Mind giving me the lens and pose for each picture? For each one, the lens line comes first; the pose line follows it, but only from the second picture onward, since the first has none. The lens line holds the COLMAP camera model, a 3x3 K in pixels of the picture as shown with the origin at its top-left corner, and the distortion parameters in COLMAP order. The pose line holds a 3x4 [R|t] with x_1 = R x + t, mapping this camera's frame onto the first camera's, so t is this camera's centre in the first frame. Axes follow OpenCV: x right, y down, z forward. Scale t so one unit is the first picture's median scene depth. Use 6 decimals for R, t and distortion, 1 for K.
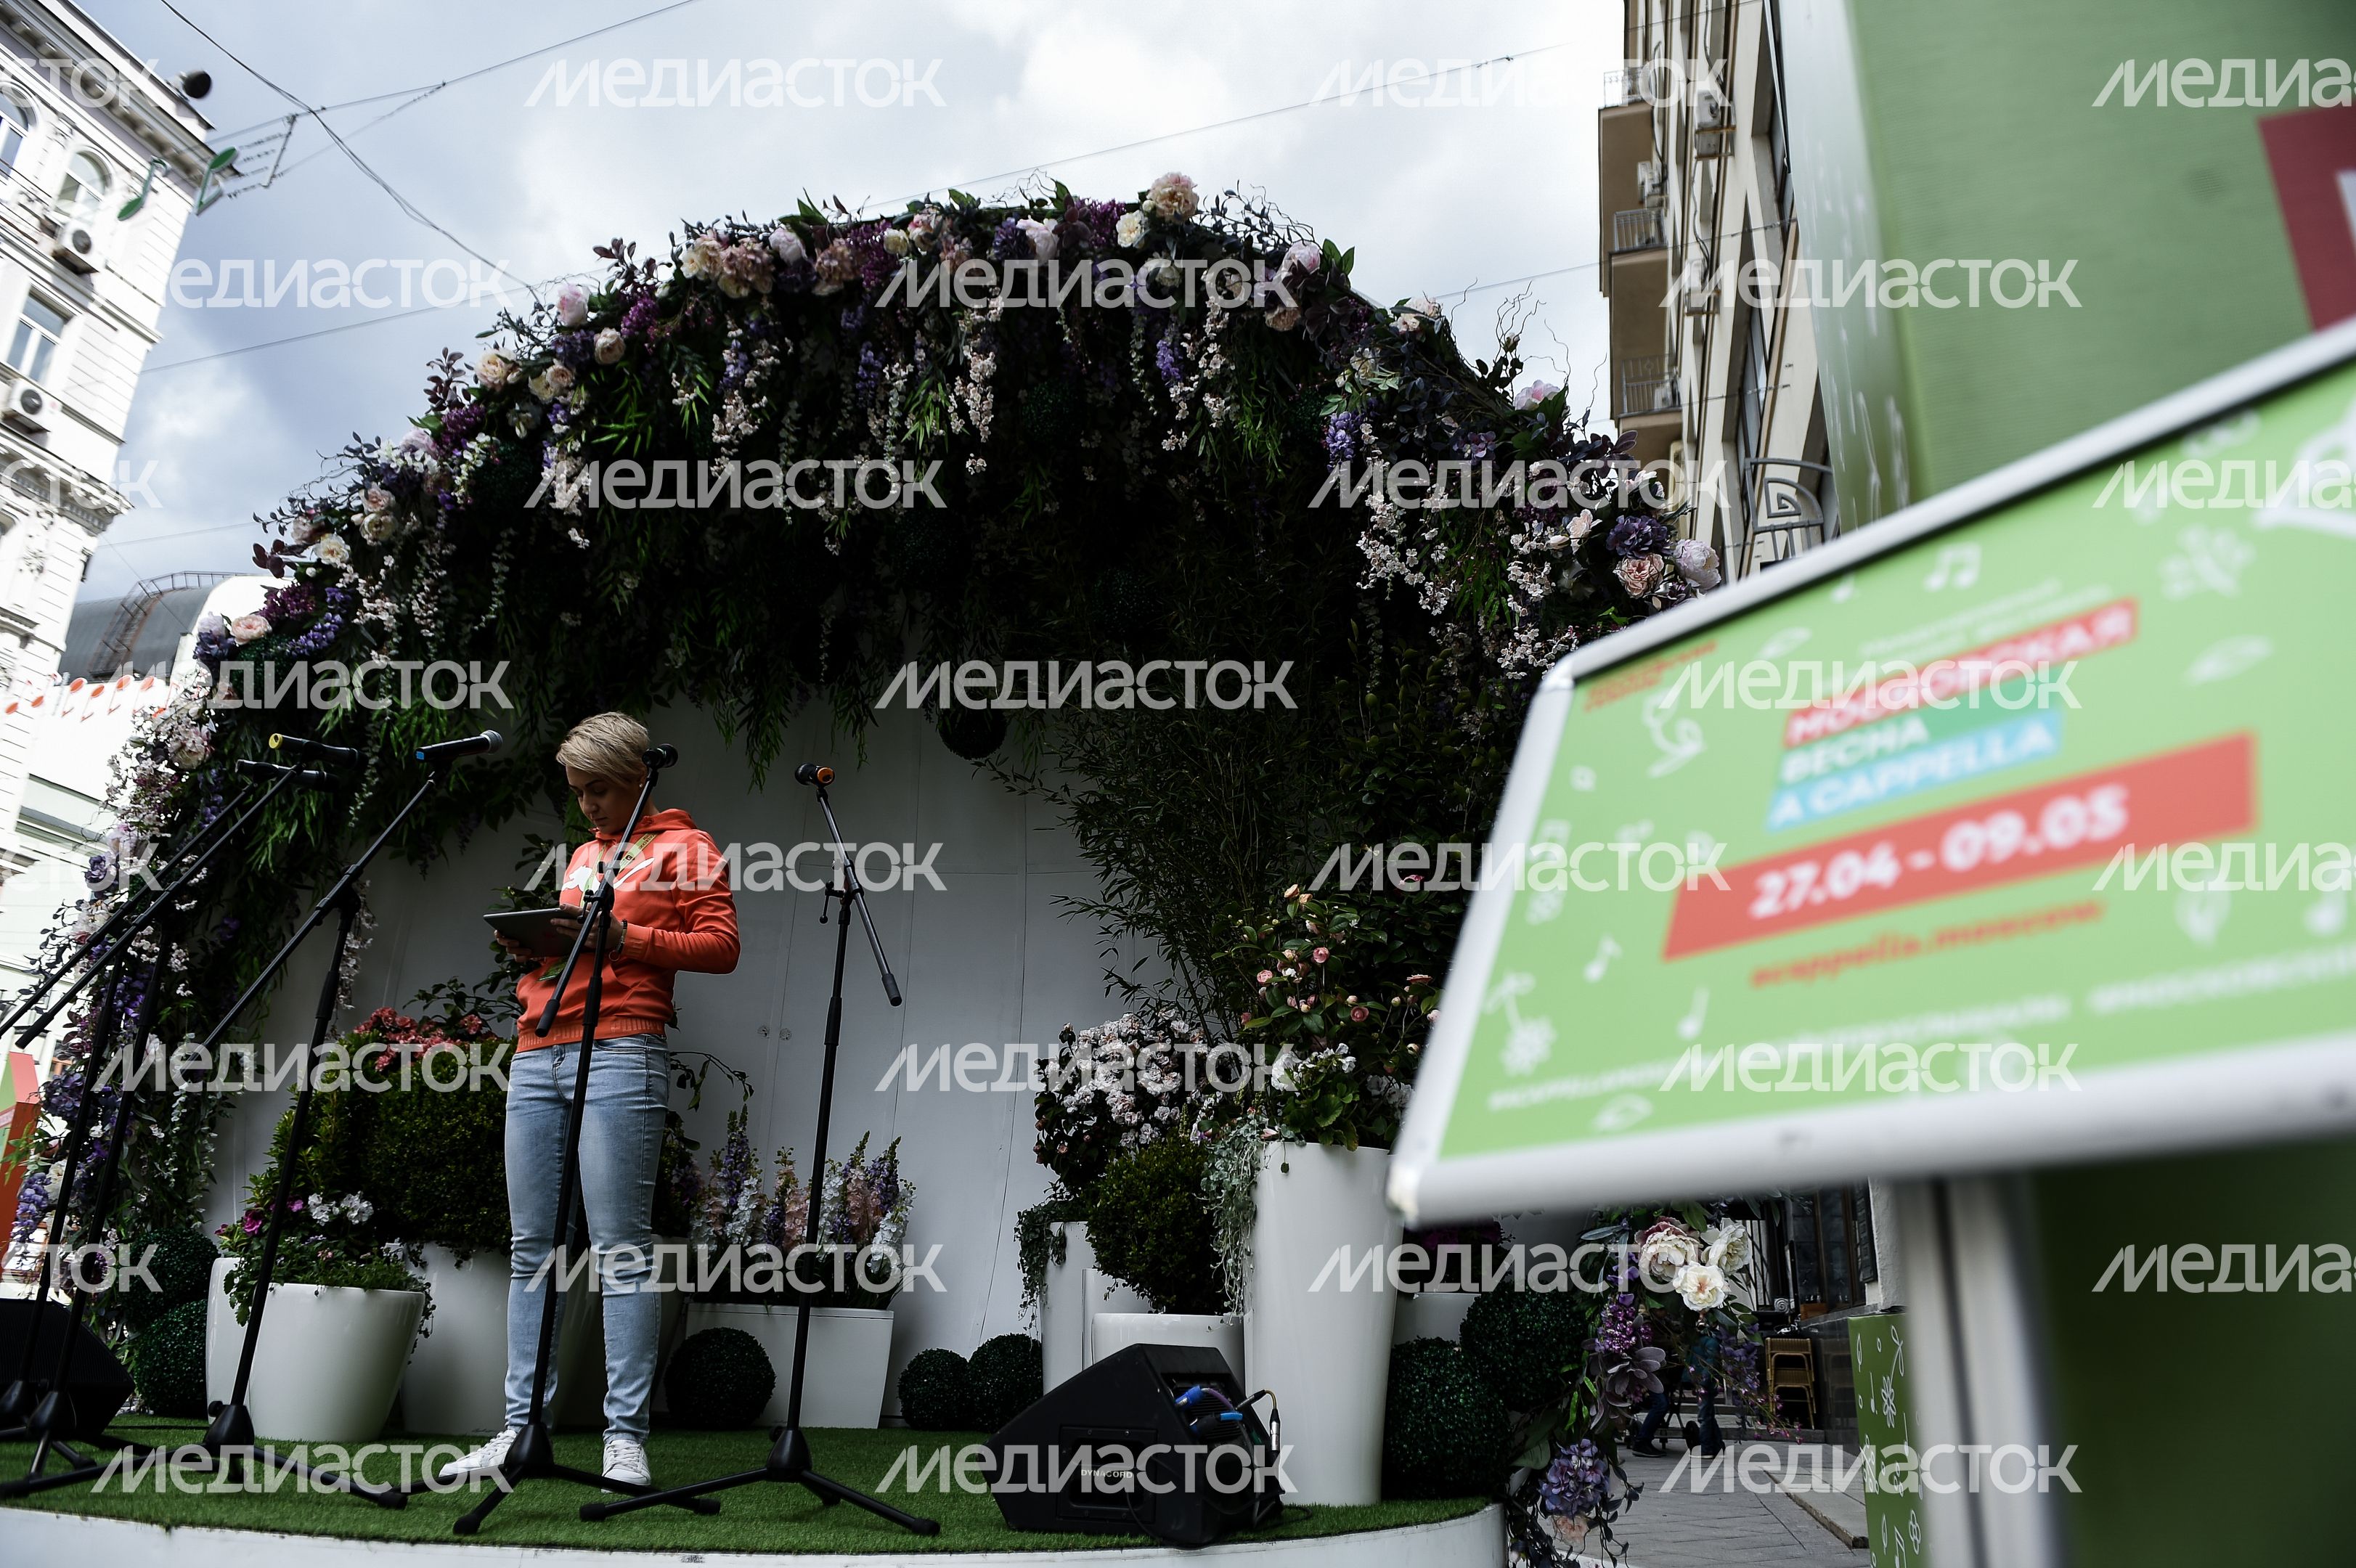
lens RADIAL K [[1636.1, 0, 1176.4], [0, 1636.1, 786.2], [0, 0, 1]] dist [-0.049015, 0.000575]
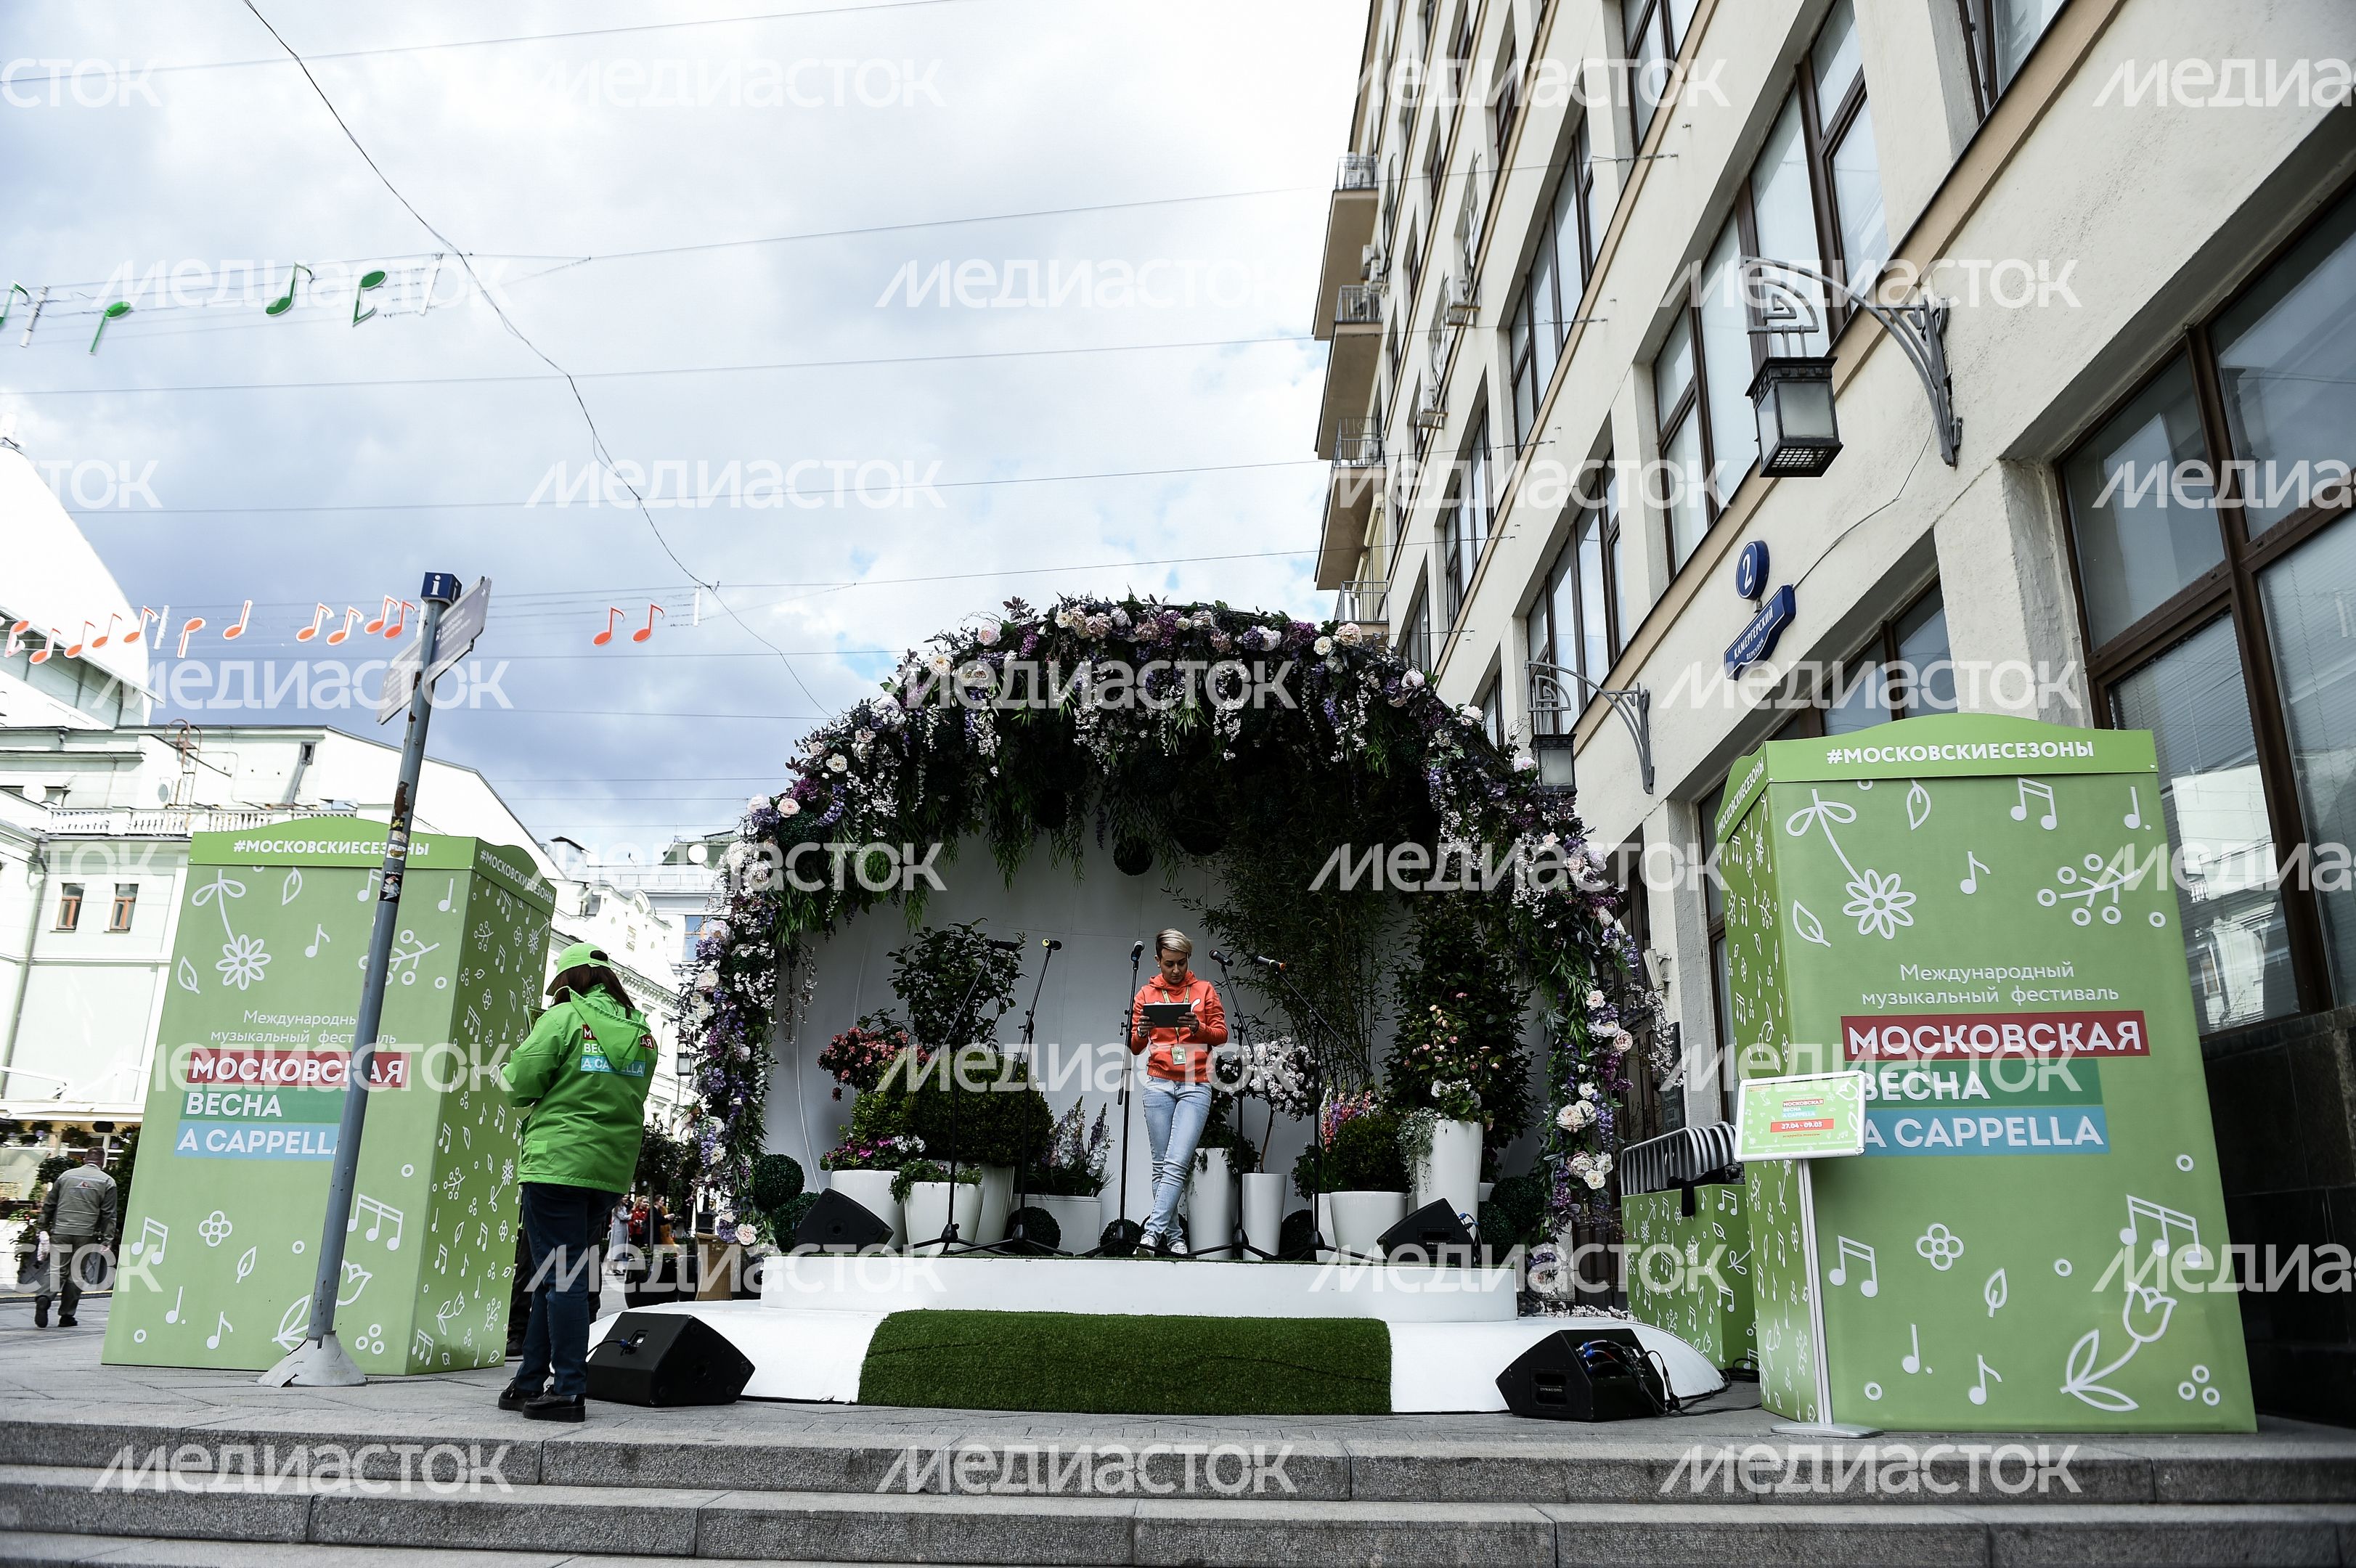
lens RADIAL K [[1636.1, 0, 1179.1], [0, 1636.1, 781.5], [0, 0, 1]] dist [-0.049015, 0.000575]
pose [[0.970181, 0.057669, 0.235421, -0.588762], [-0.069087, 0.996787, 0.040535, -0.226661], [-0.232327, -0.055591, 0.971048, -0.788306]]
